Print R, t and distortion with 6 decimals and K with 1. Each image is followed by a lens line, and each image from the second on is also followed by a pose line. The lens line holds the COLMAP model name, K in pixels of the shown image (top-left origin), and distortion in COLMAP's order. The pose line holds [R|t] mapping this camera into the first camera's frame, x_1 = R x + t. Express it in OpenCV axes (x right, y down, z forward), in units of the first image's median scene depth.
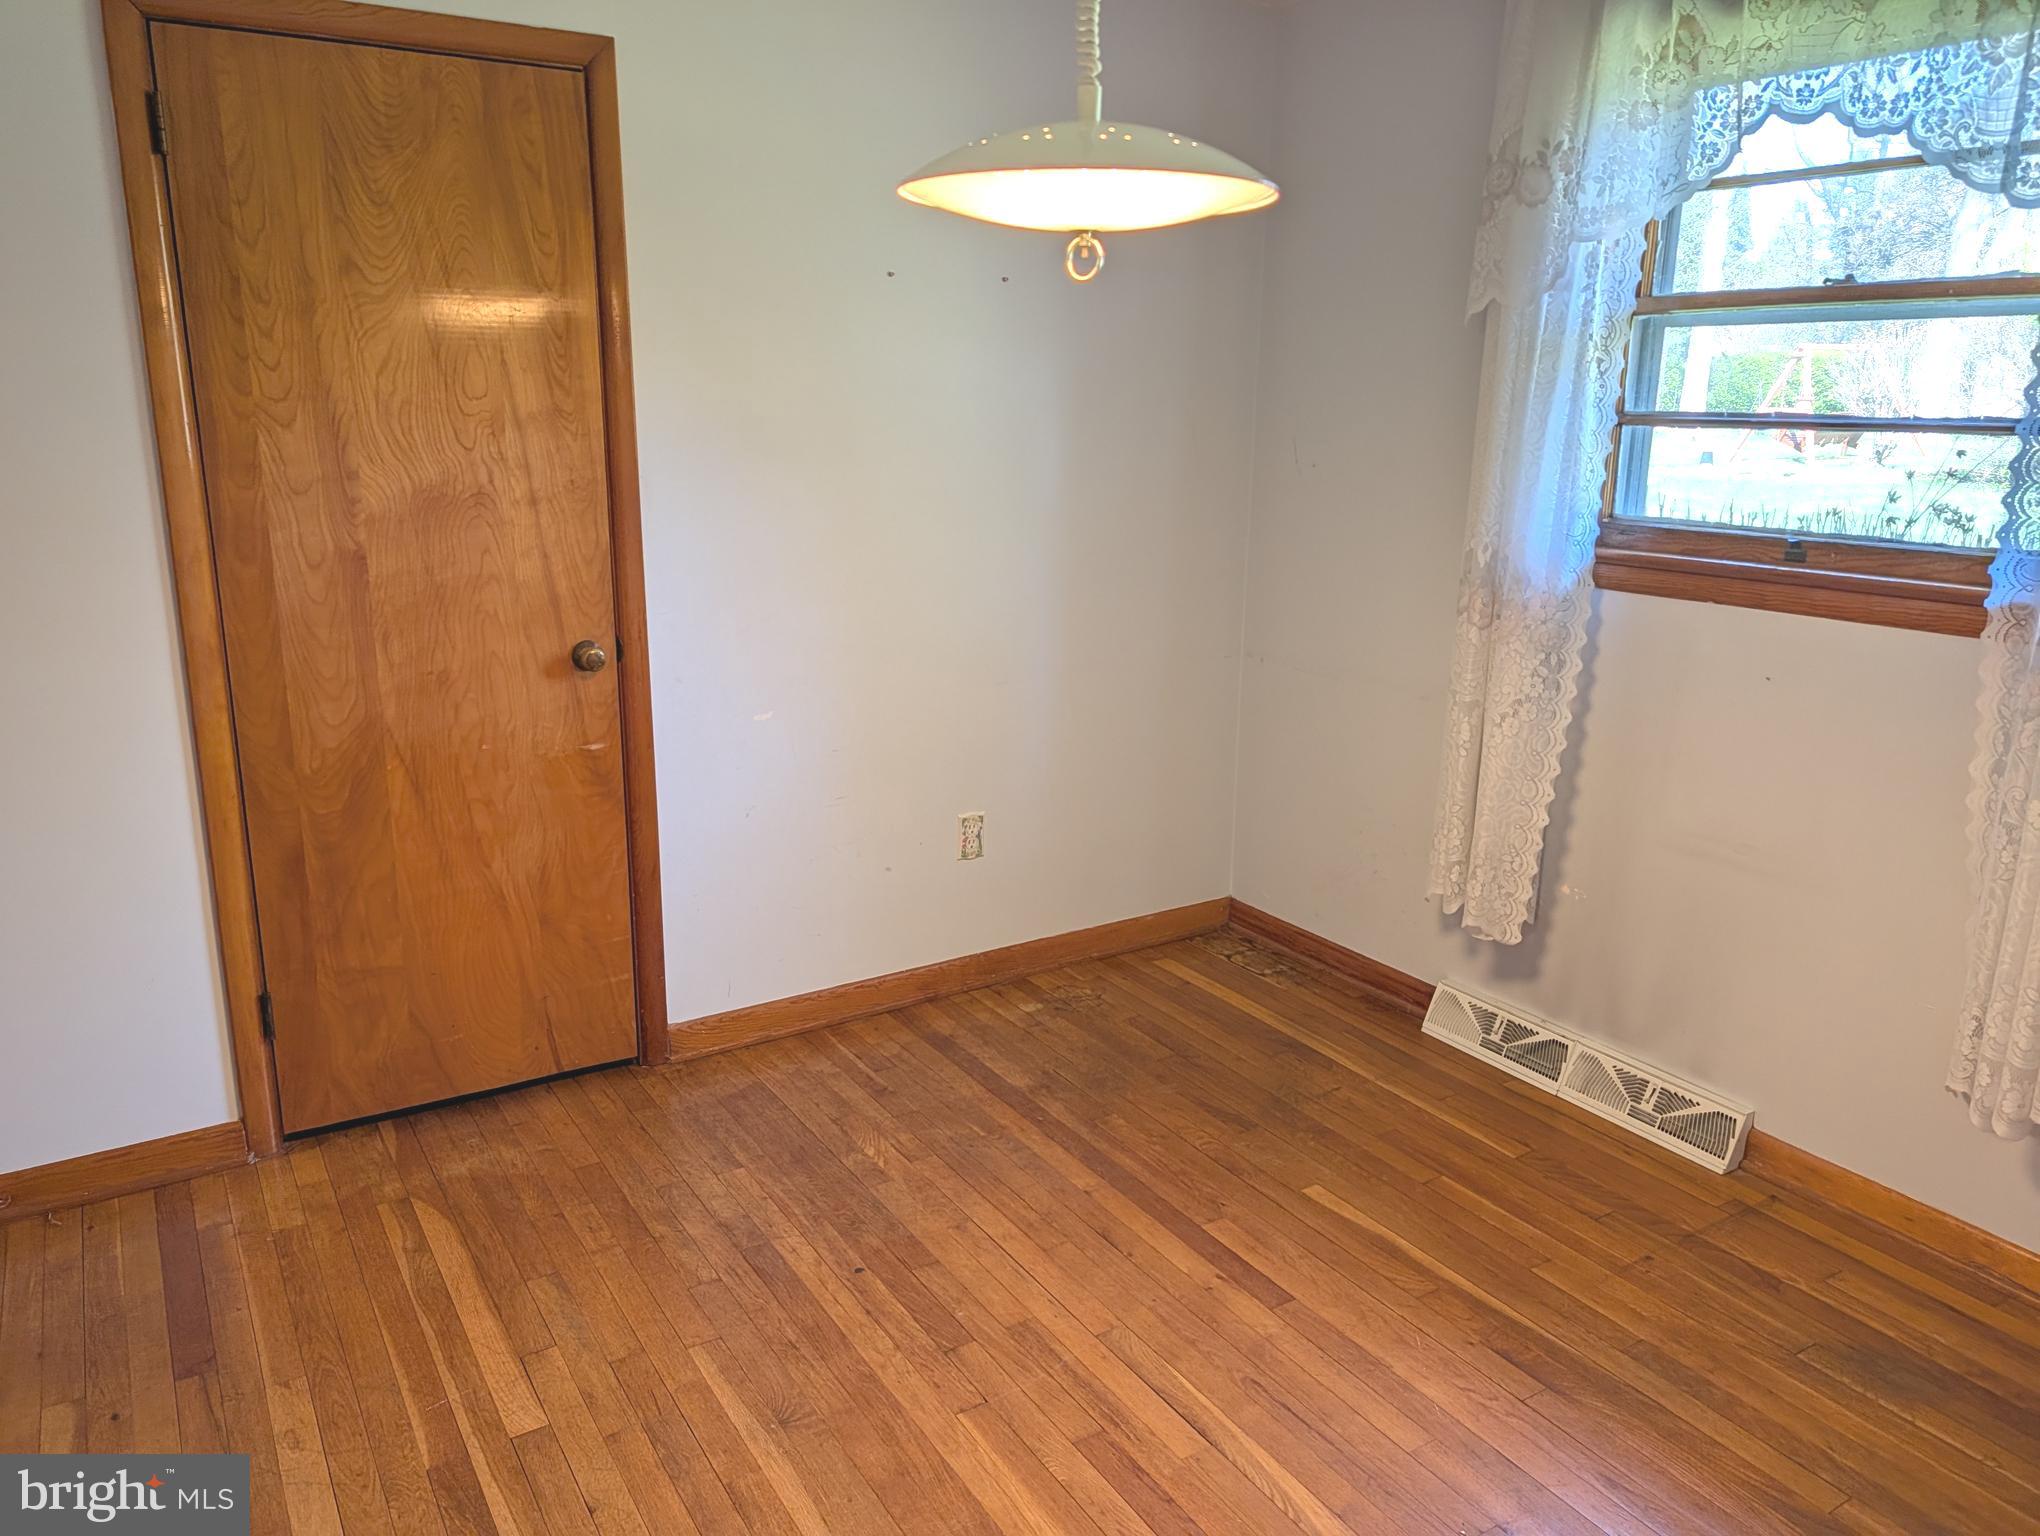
lens RADIAL K [[1466.3, 0, 1024.3], [0, 1466.3, 753.4], [0, 0, 1]] dist [0.025256, -0.018769]
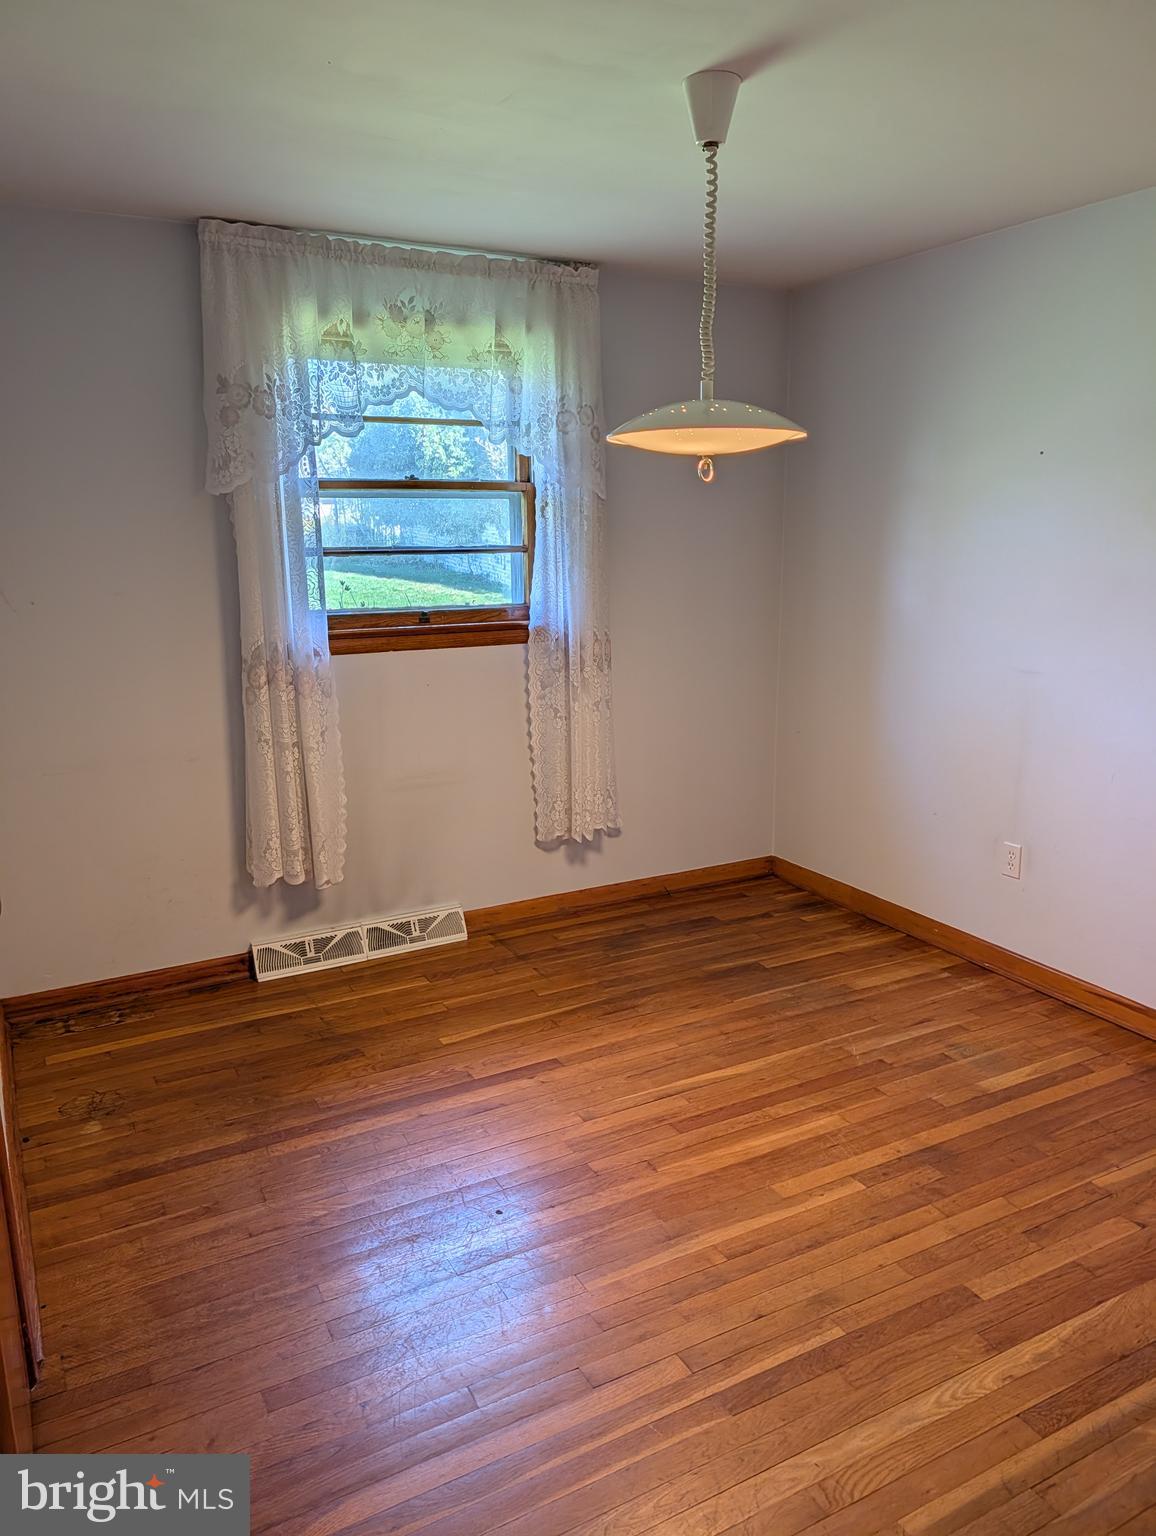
lens RADIAL K [[1095.5, 0, 581.8], [0, 1095.5, 776.2], [0, 0, 1]] dist [0.044897, -0.036285]
pose [[0.055118, -0.229913, 0.971649, -0.790042], [0.247972, 0.945793, 0.209728, -0.164790], [-0.967198, 0.229381, 0.109142, 0.596099]]
